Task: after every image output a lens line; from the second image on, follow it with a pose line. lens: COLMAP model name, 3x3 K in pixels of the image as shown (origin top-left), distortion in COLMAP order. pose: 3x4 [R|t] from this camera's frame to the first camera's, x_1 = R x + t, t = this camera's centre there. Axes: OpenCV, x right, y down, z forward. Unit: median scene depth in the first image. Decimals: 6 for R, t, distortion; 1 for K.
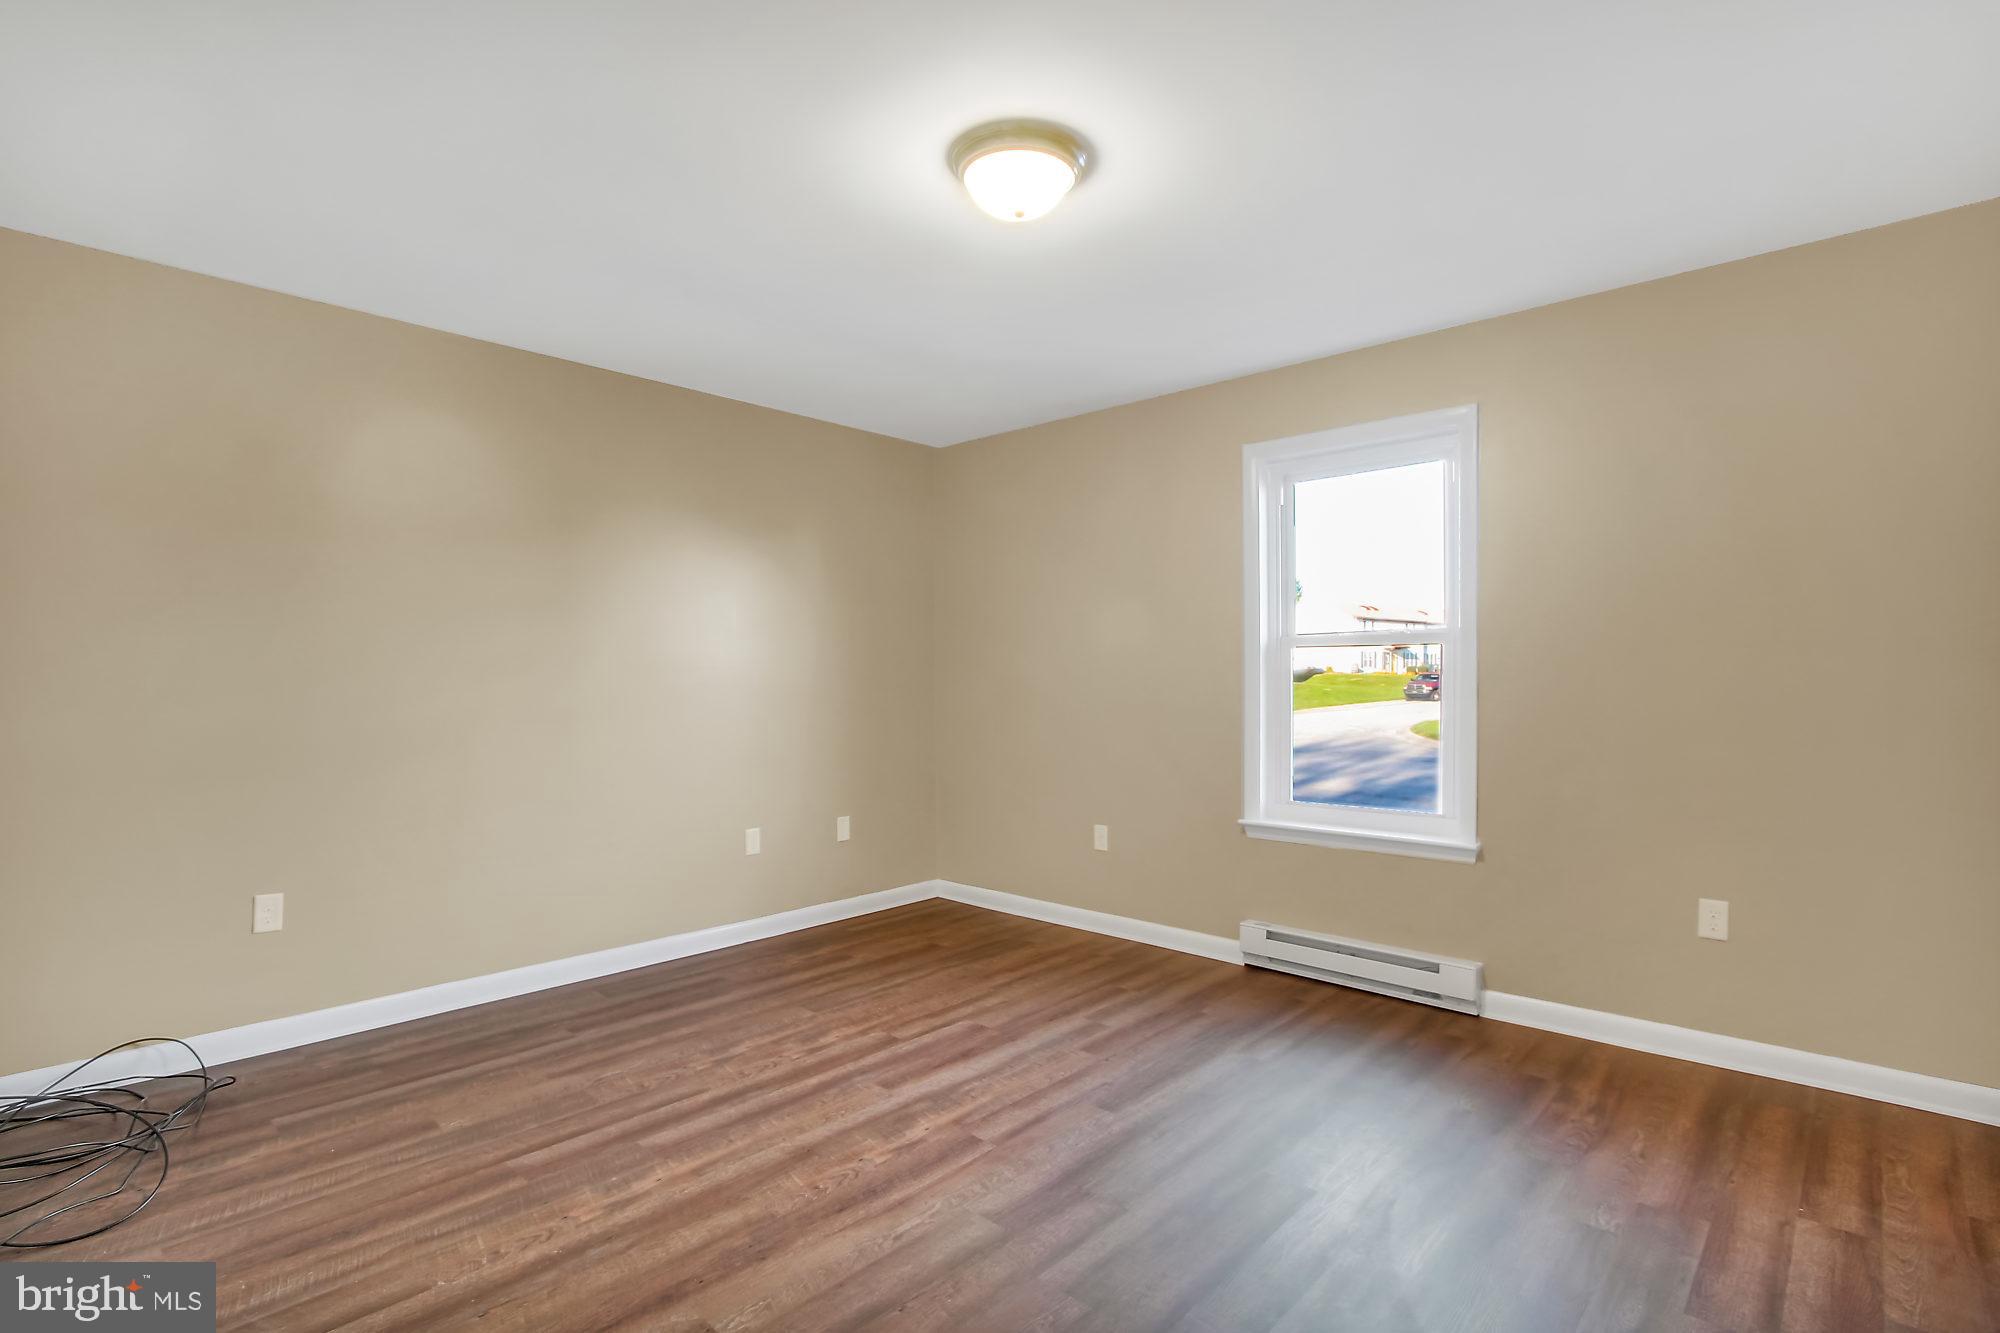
lens RADIAL K [[929.7, 0, 1000.5], [0, 929.7, 674.4], [0, 0, 1]] dist [-0.000095, 0.000295]
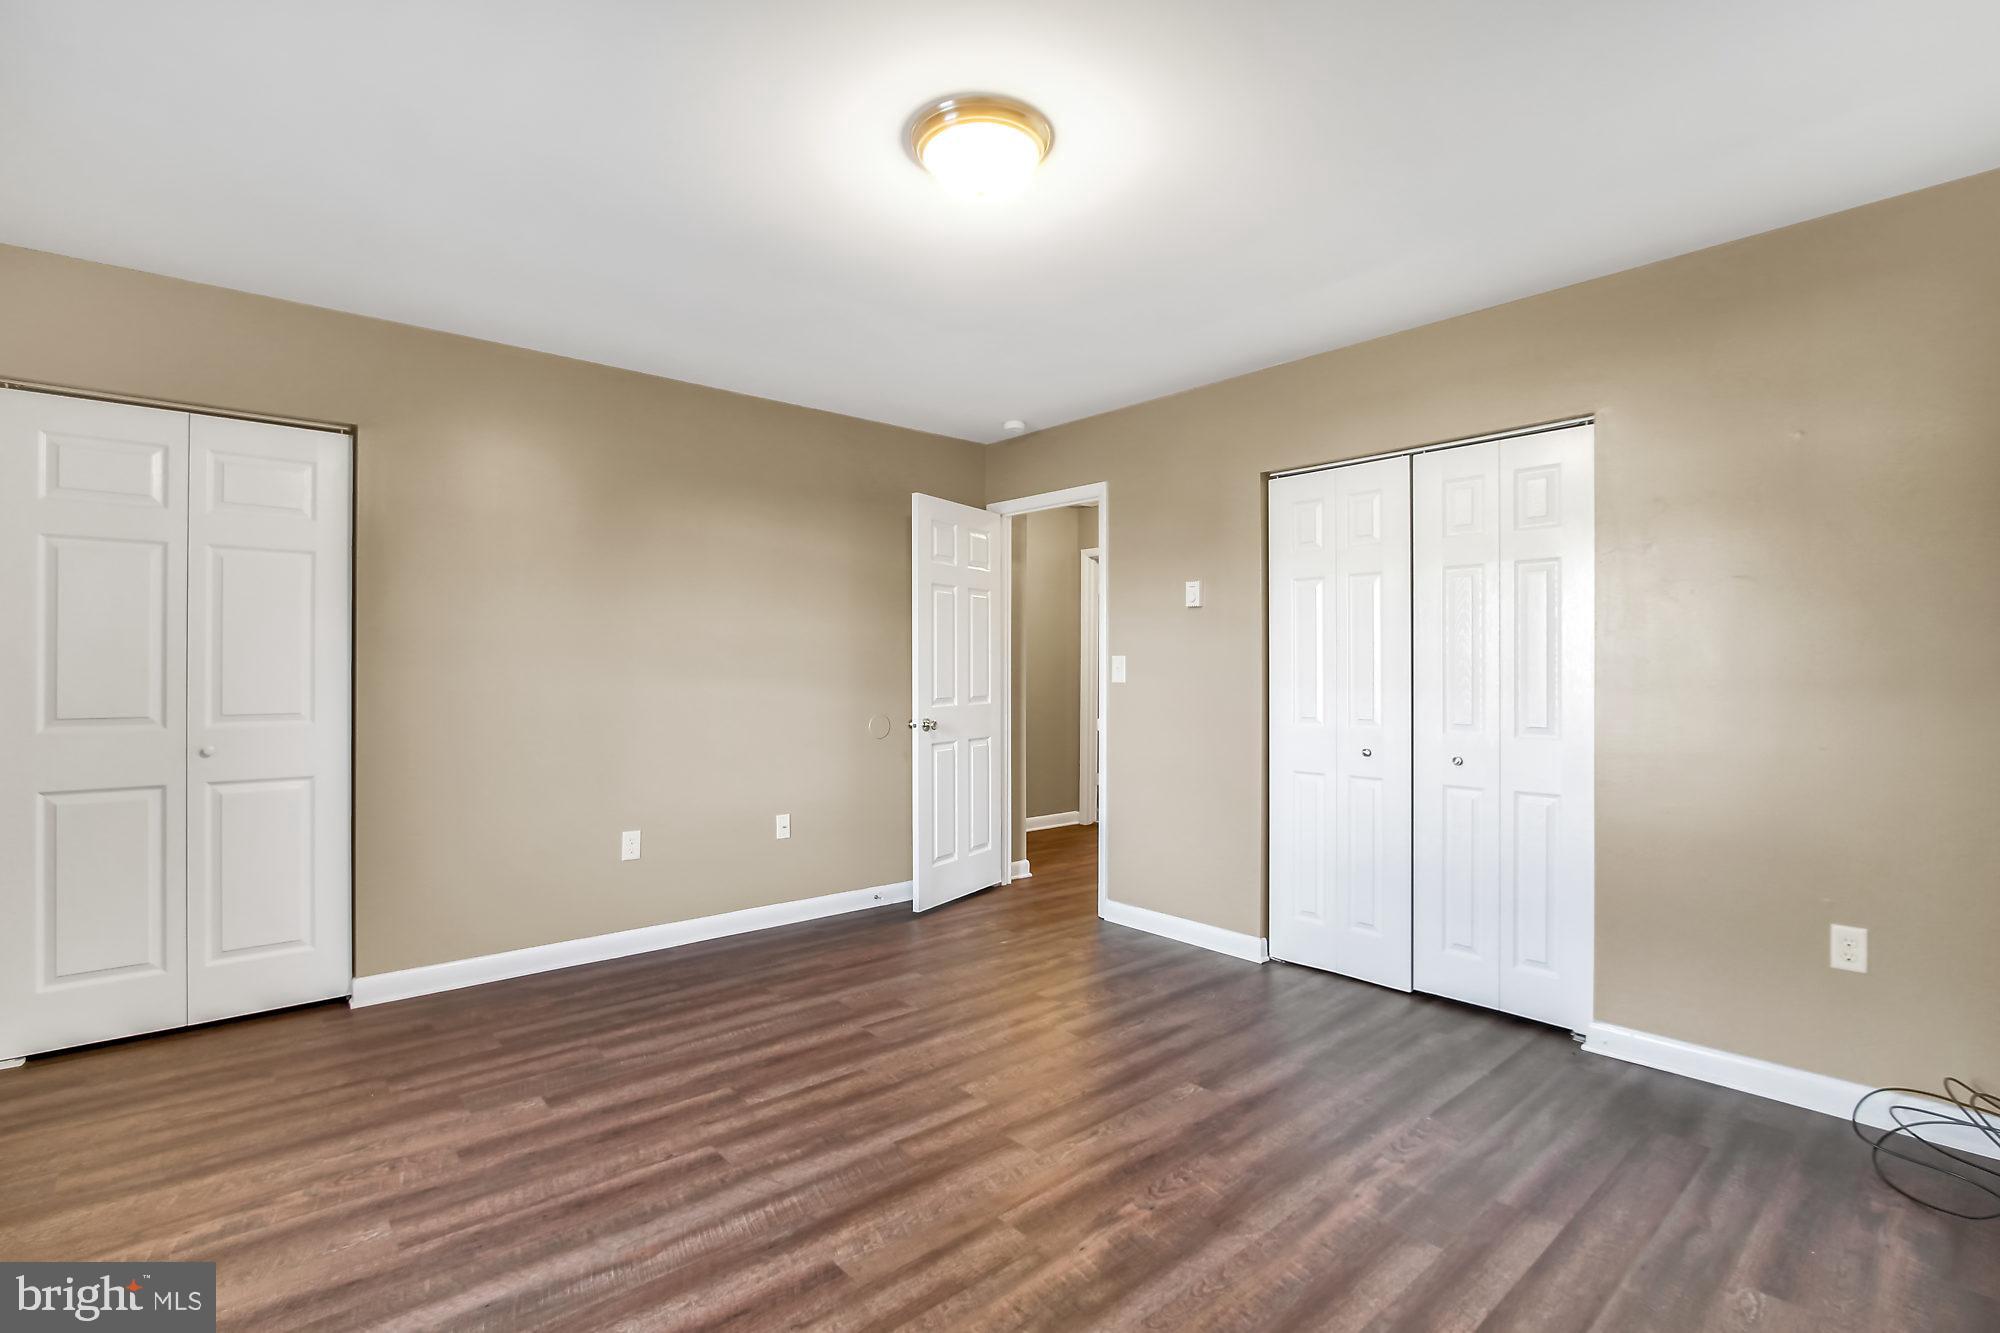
lens RADIAL K [[929.7, 0, 1002.8], [0, 929.7, 666.4], [0, 0, 1]] dist [-0.000095, 0.000295]
pose [[-0.994784, 0.001942, 0.101982, -0.102738], [0.000982, 0.999955, -0.009461, 0.008740], [-0.101996, -0.009312, -0.994741, 1.968871]]
